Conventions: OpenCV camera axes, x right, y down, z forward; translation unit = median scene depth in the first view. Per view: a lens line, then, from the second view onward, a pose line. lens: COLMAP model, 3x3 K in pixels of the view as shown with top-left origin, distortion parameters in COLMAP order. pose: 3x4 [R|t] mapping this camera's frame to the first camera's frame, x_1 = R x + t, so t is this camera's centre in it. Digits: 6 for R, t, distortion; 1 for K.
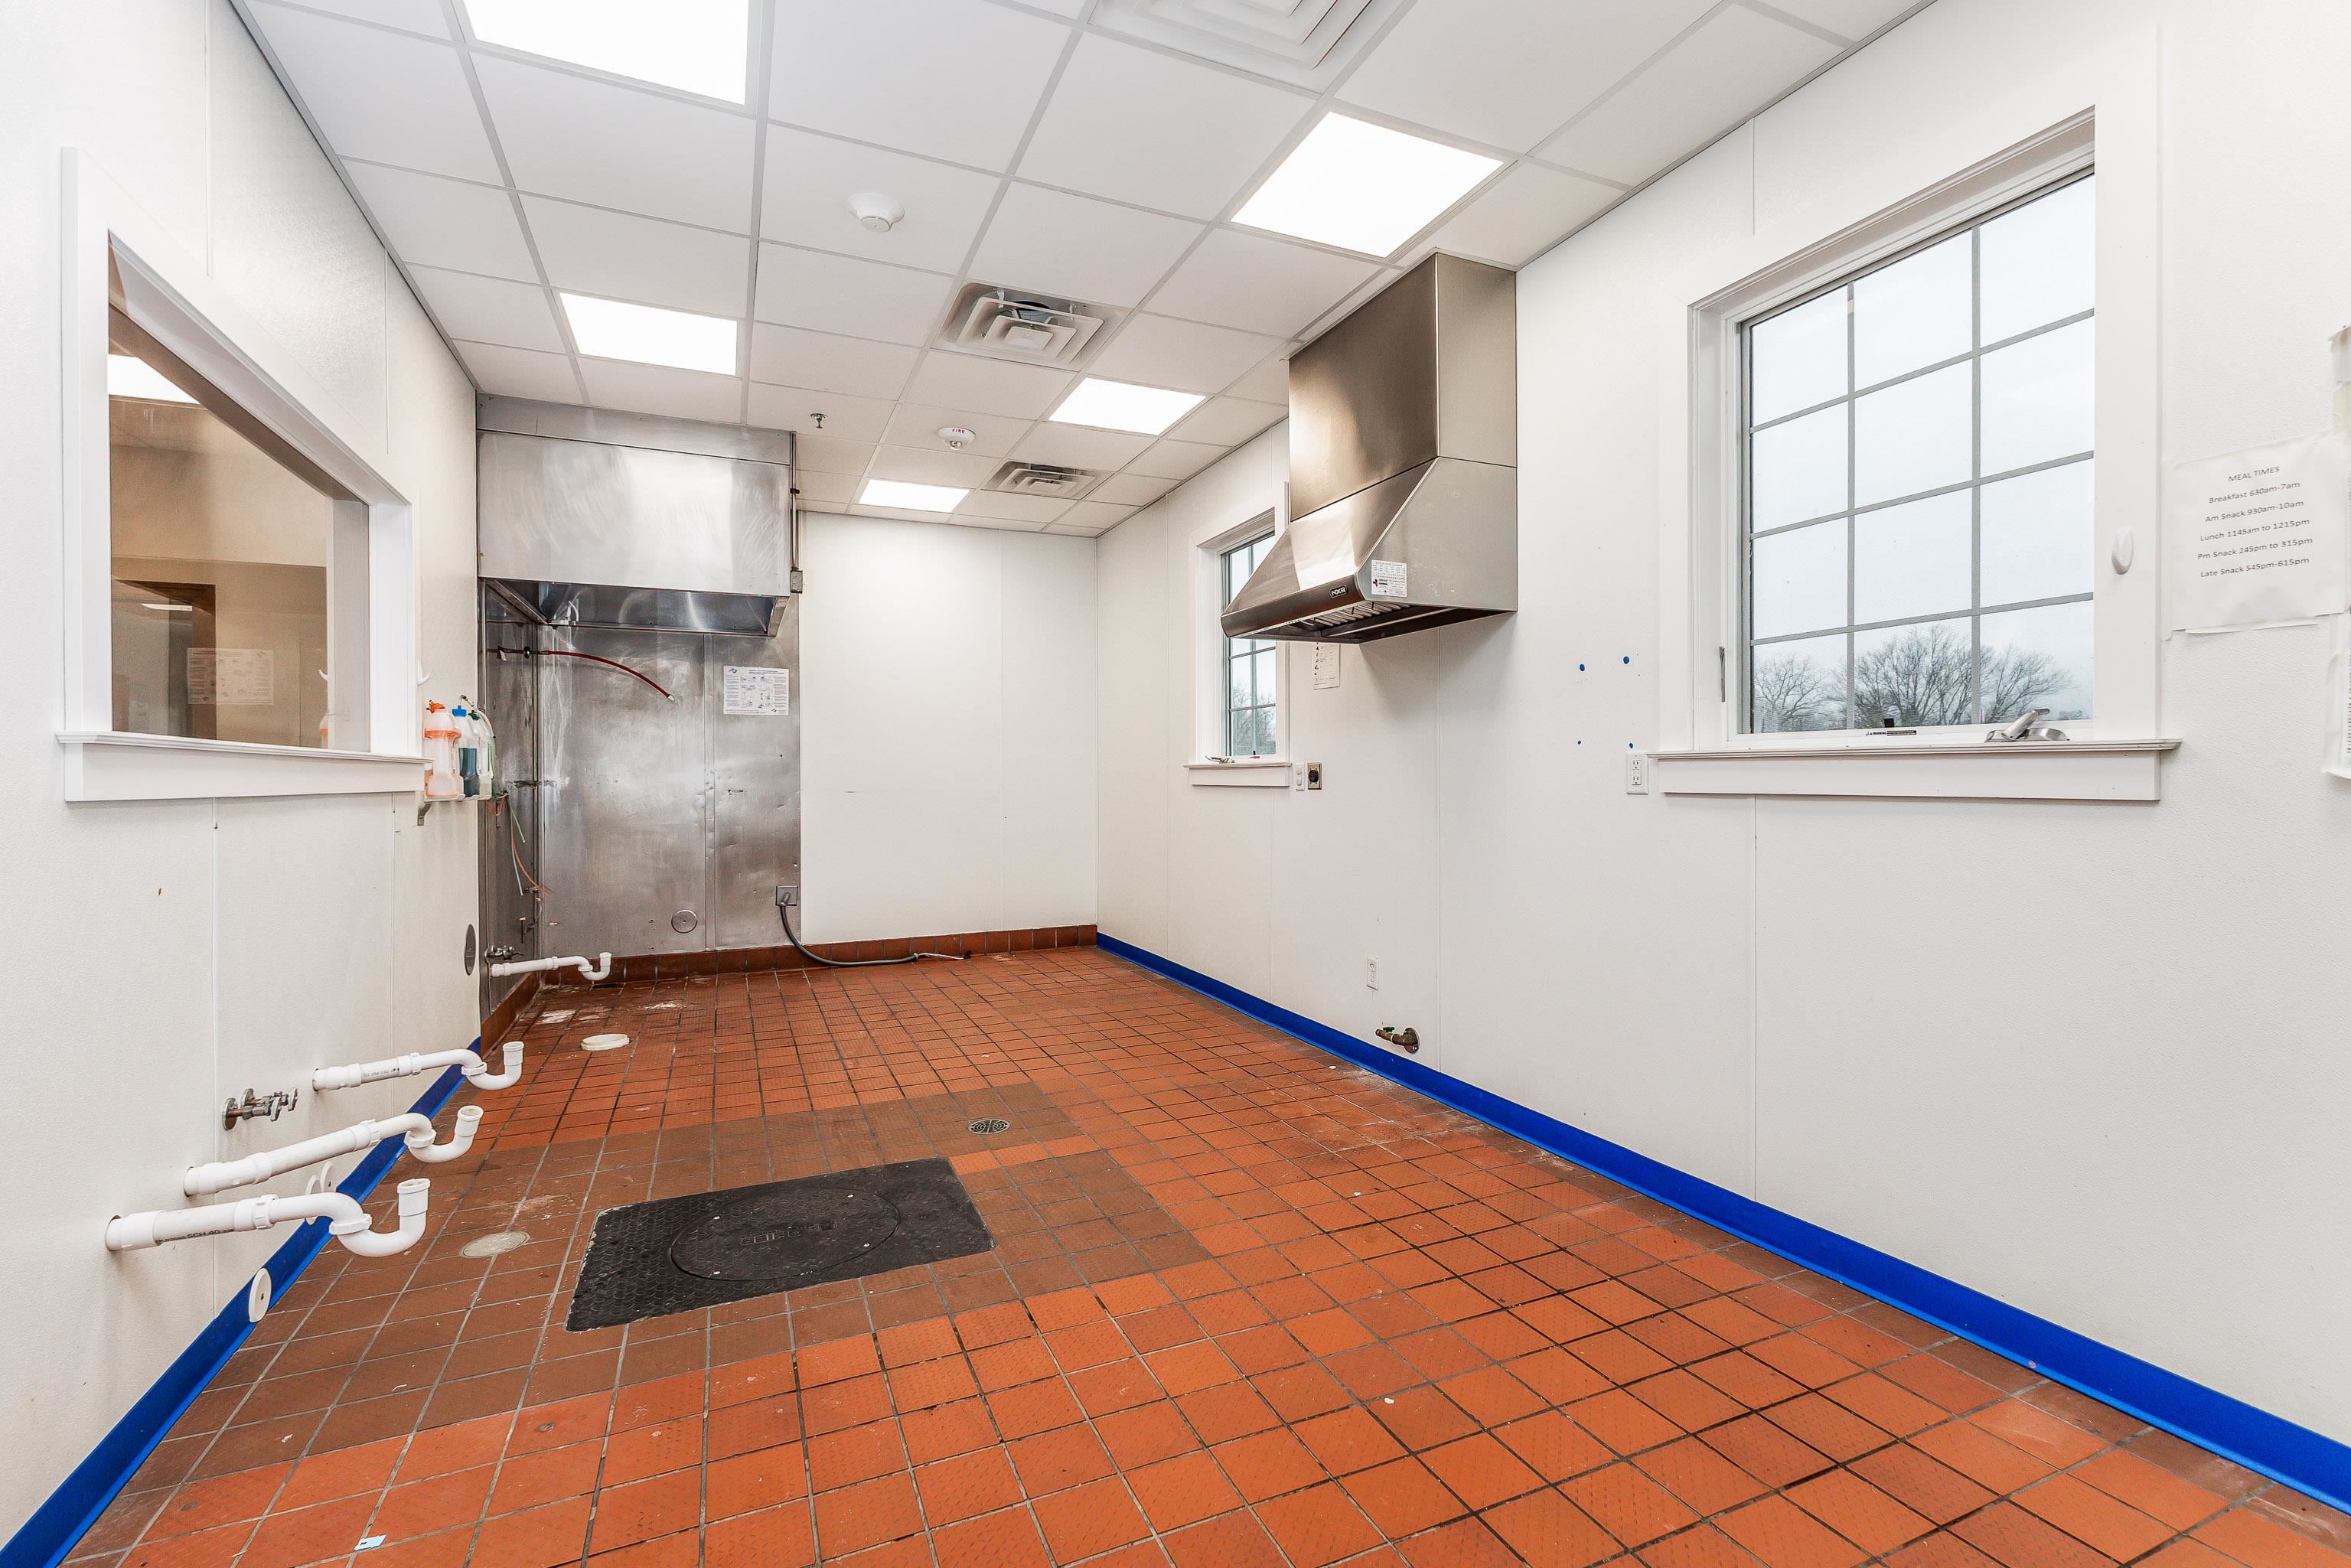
lens RADIAL K [[1041.6, 0, 1185.8], [0, 1041.6, 776.3], [0, 0, 1]] dist [0.011246, 0.000287]
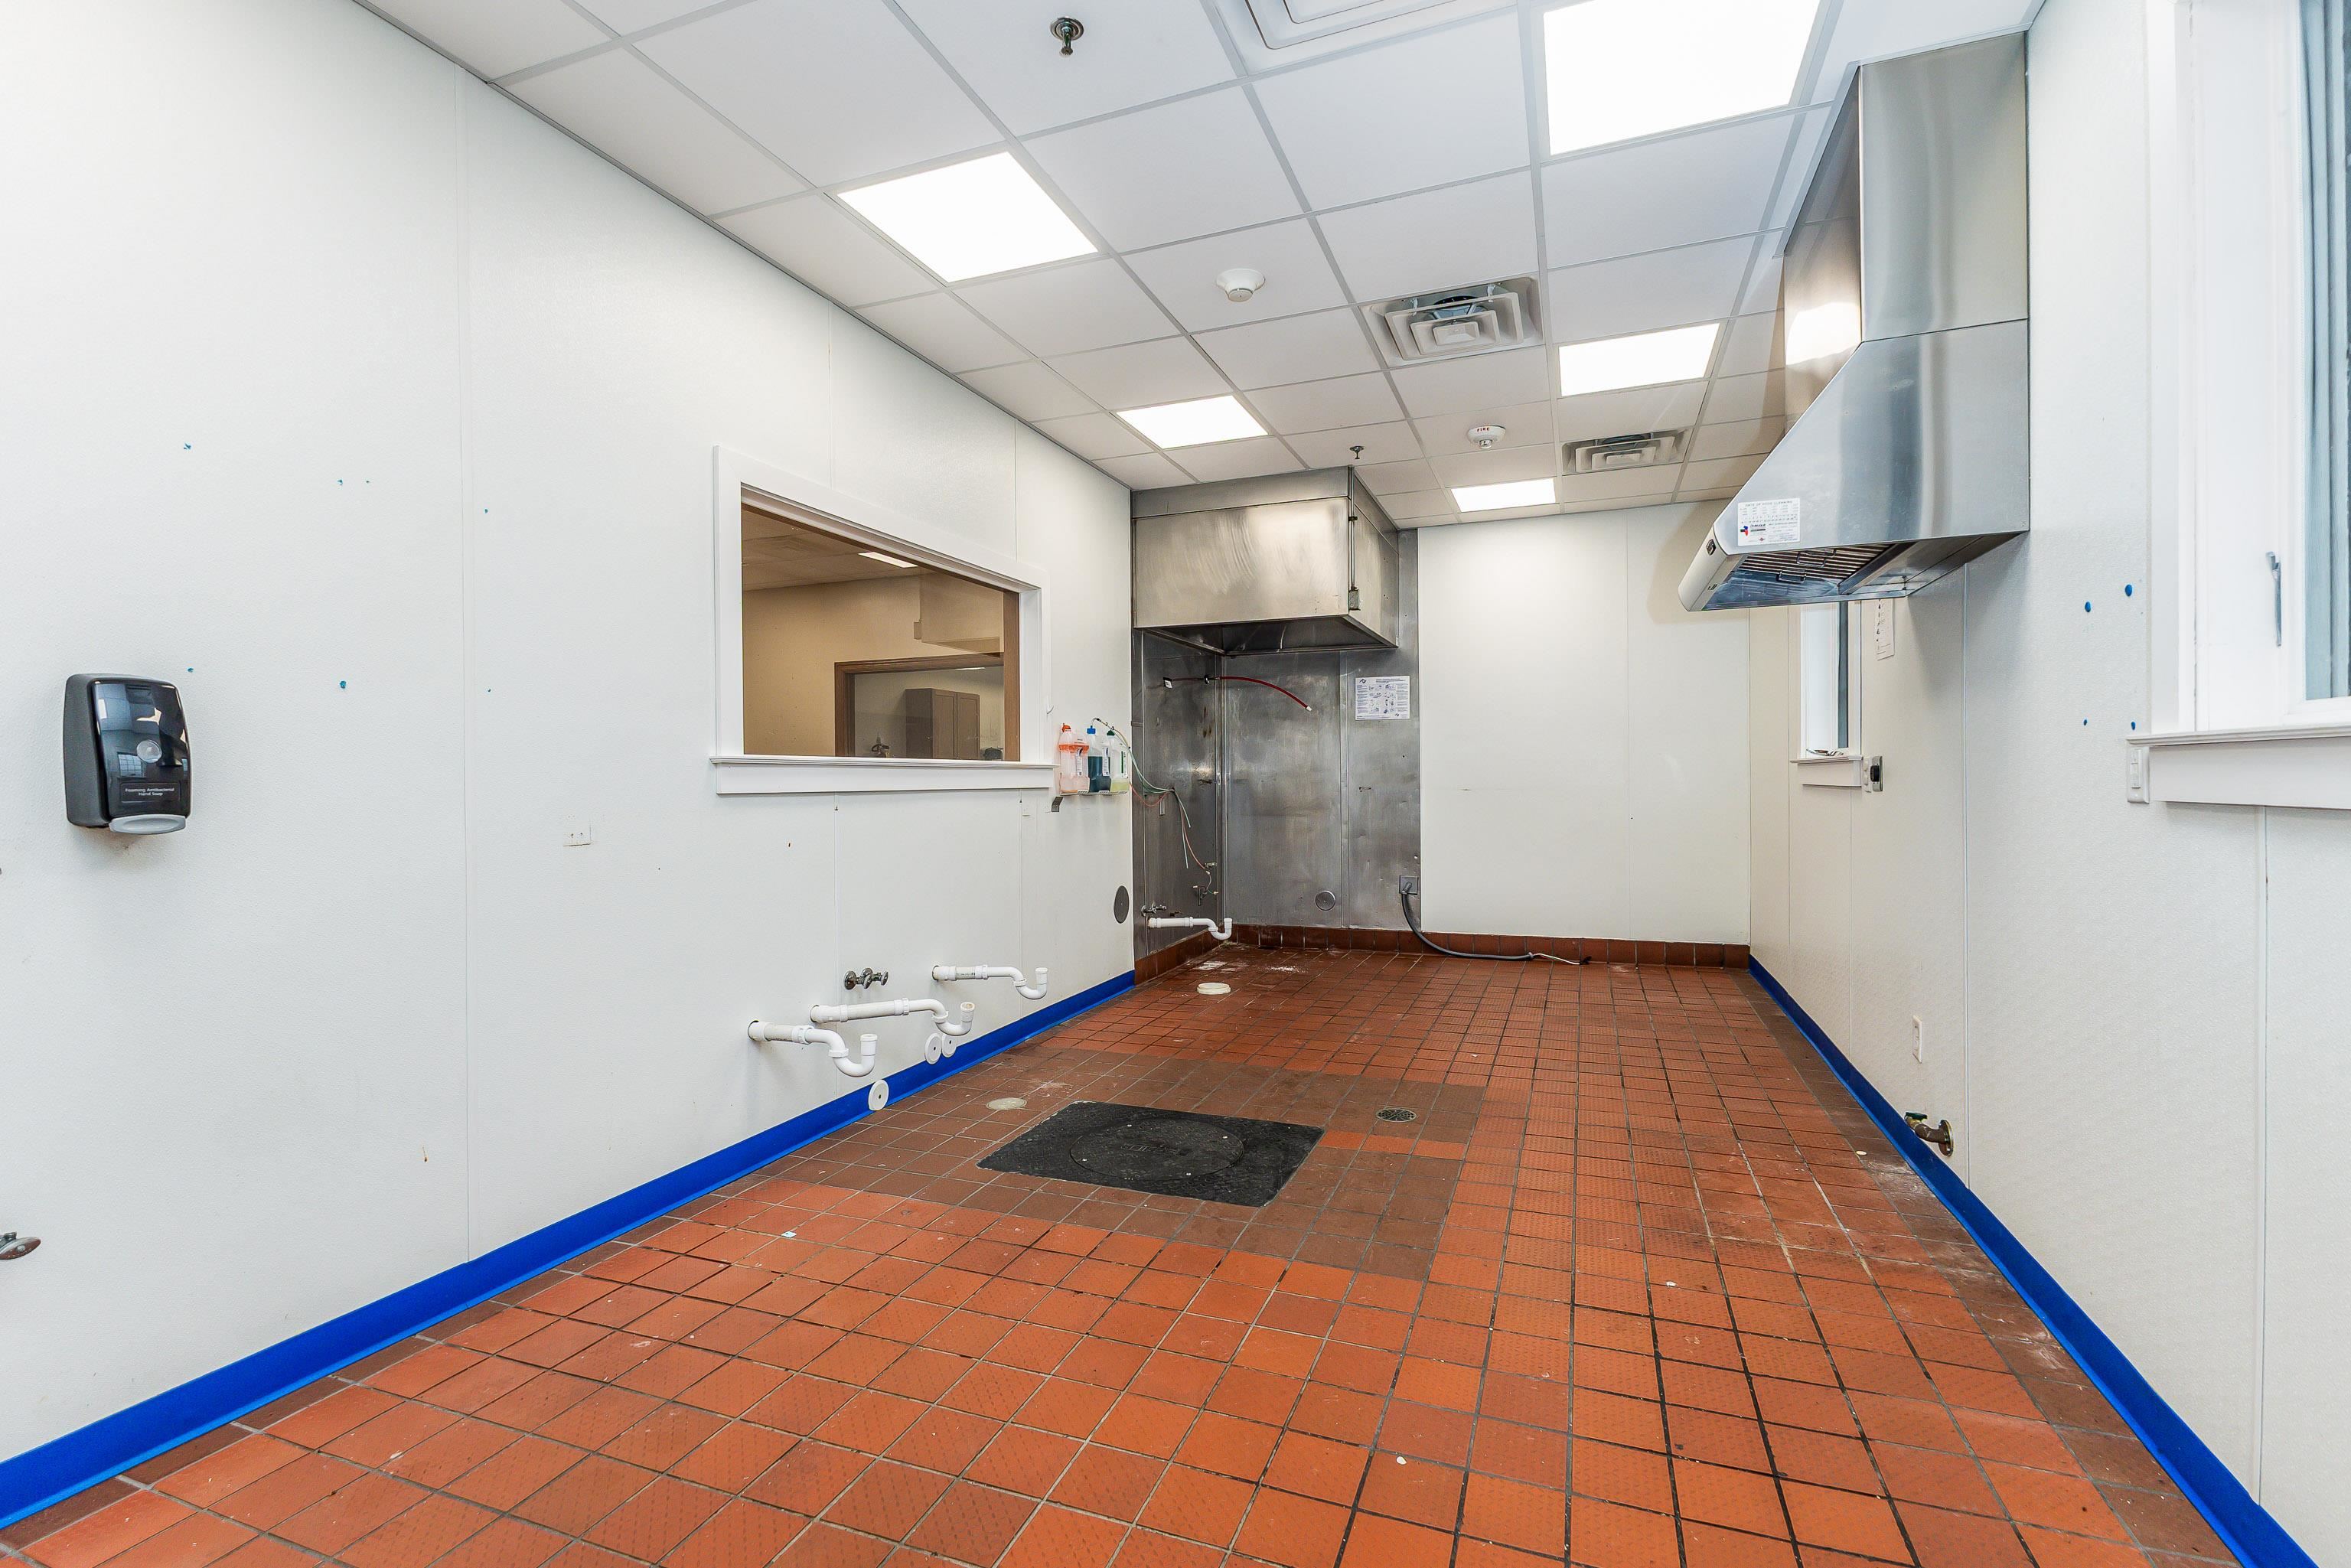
lens RADIAL K [[1041.6, 0, 1185.8], [0, 1041.6, 776.3], [0, 0, 1]] dist [0.011246, 0.000287]
pose [[0.708628, -0.002884, -0.705577, 0.401396], [0.005258, 0.999985, 0.001193, -0.002045], [0.705563, -0.004555, 0.708632, 0.124922]]
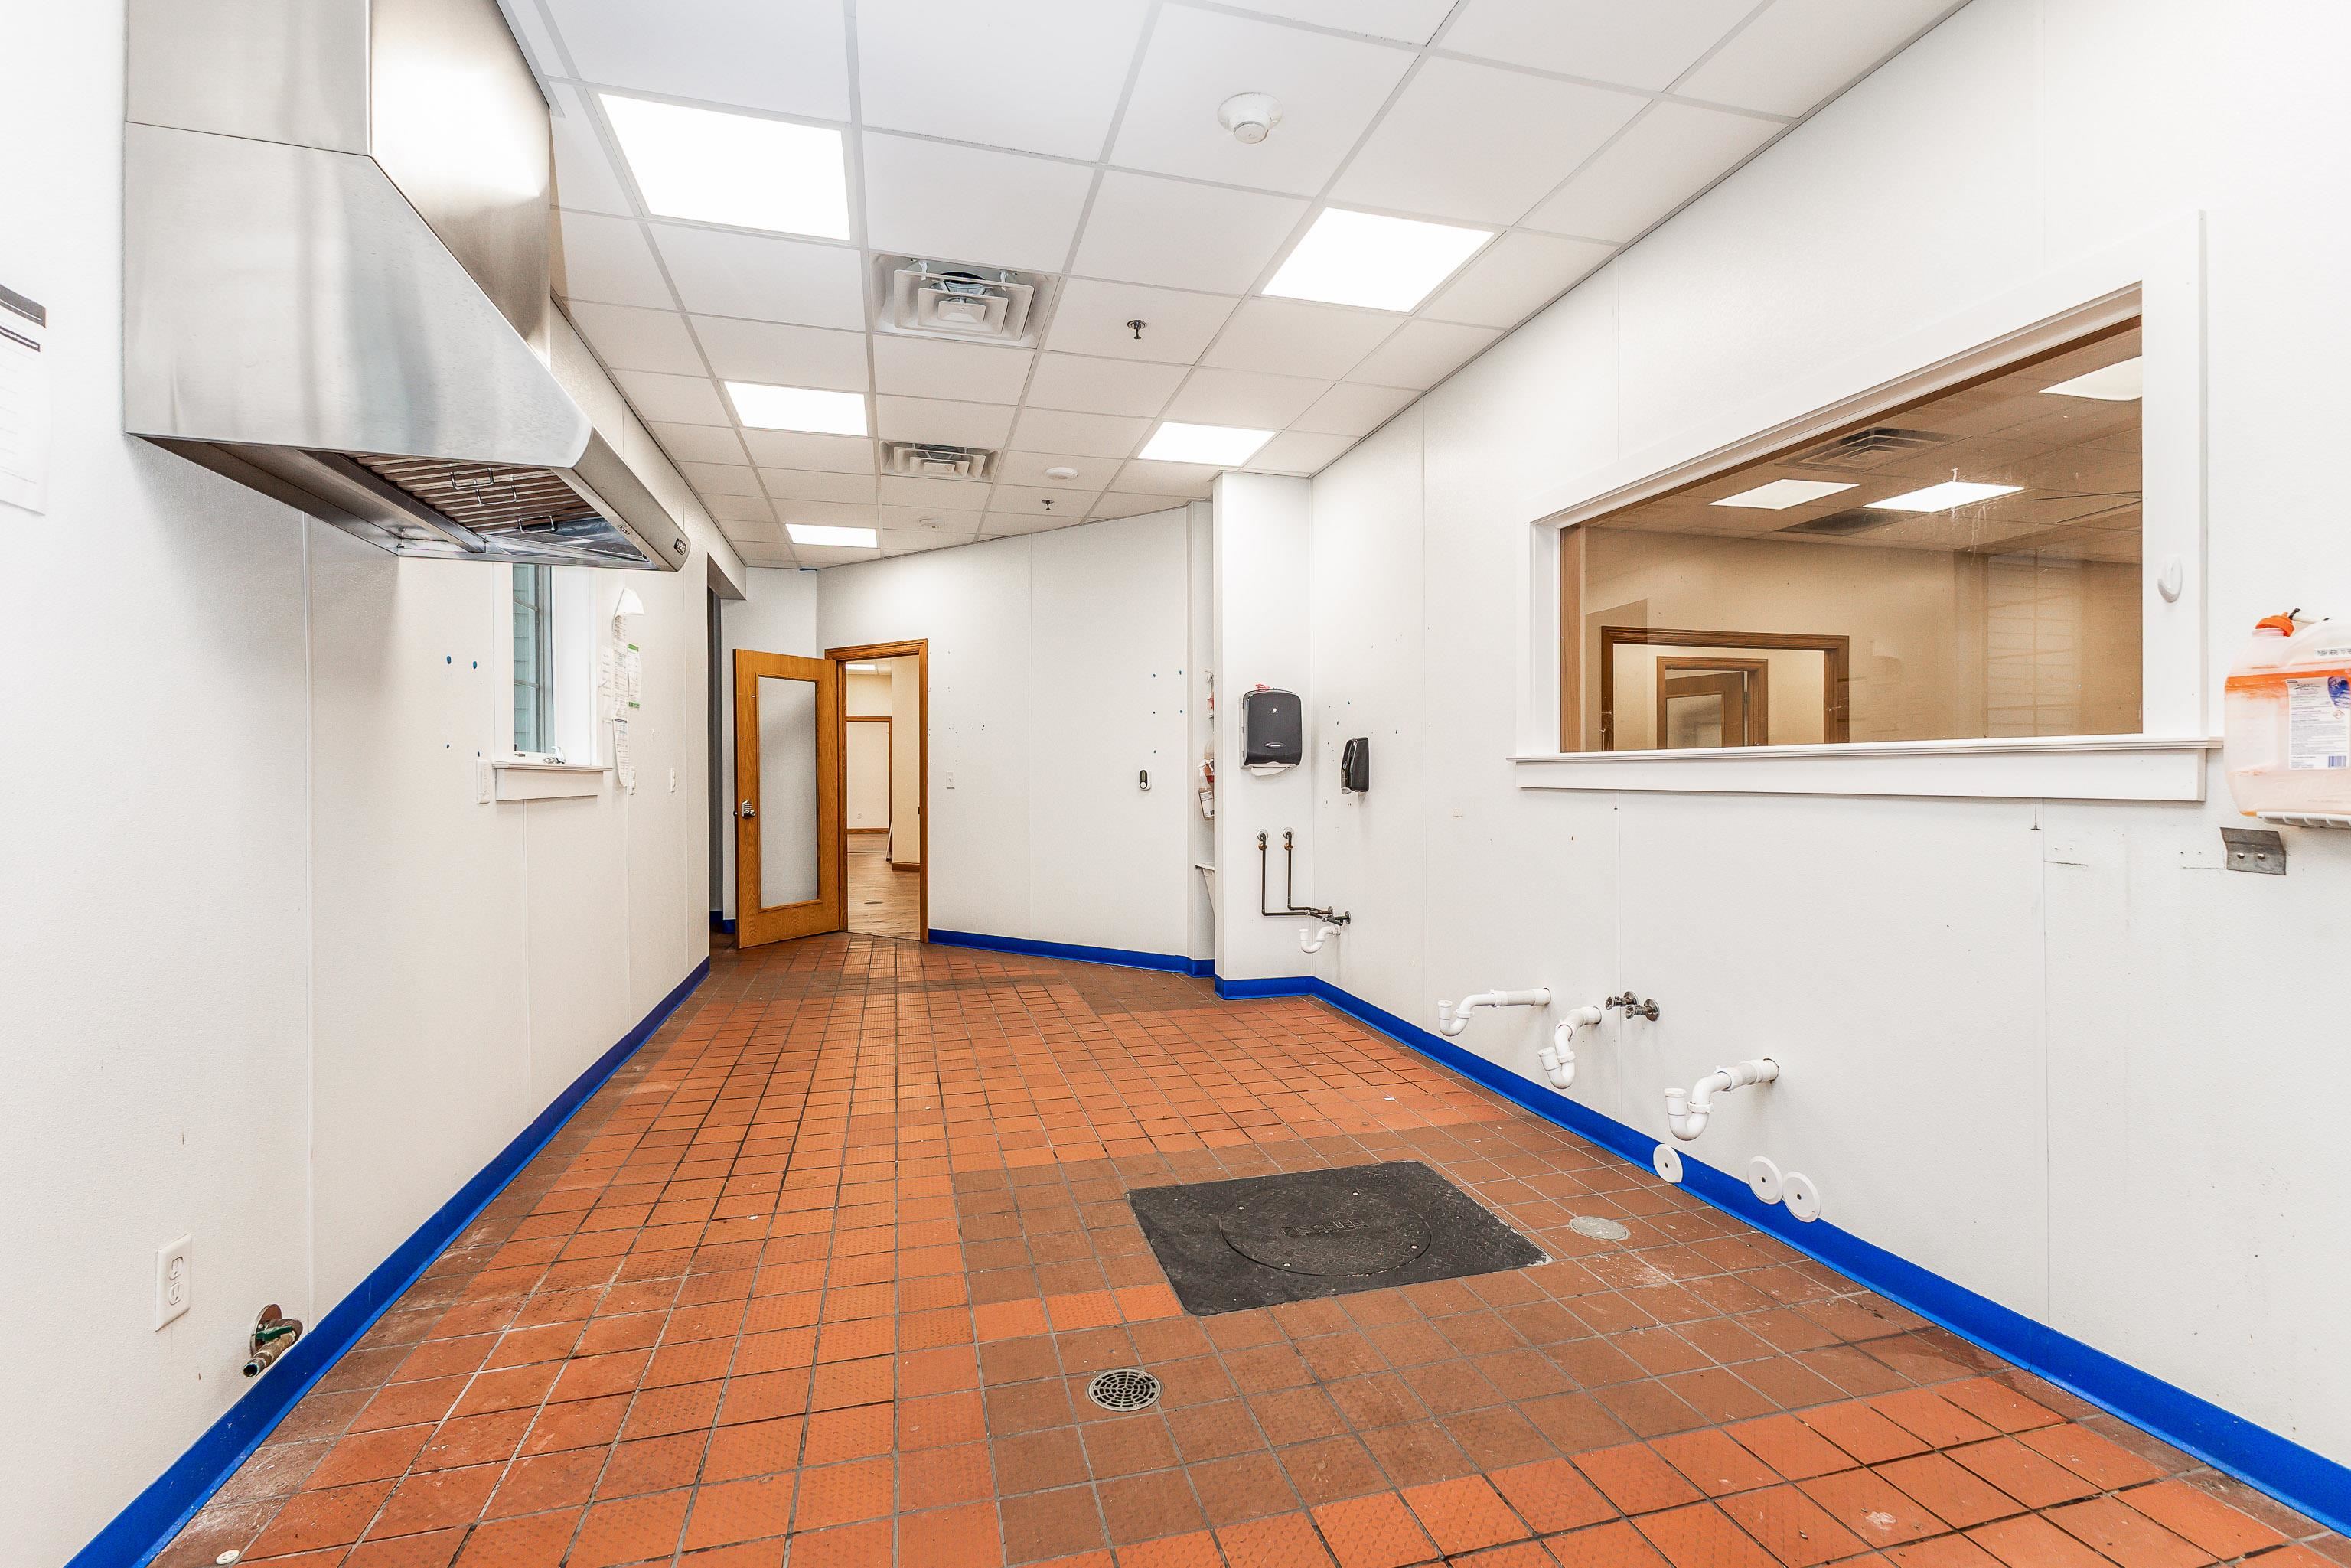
lens RADIAL K [[1039.9, 0, 1181.9], [0, 1039.9, 778.5], [0, 0, 1]] dist [0.015078, -0.005928]
pose [[-0.988527, 0.007830, 0.150844, -0.315020], [0.008108, 0.999966, 0.001229, -0.001621], [-0.150829, 0.002438, -0.988557, 1.592995]]
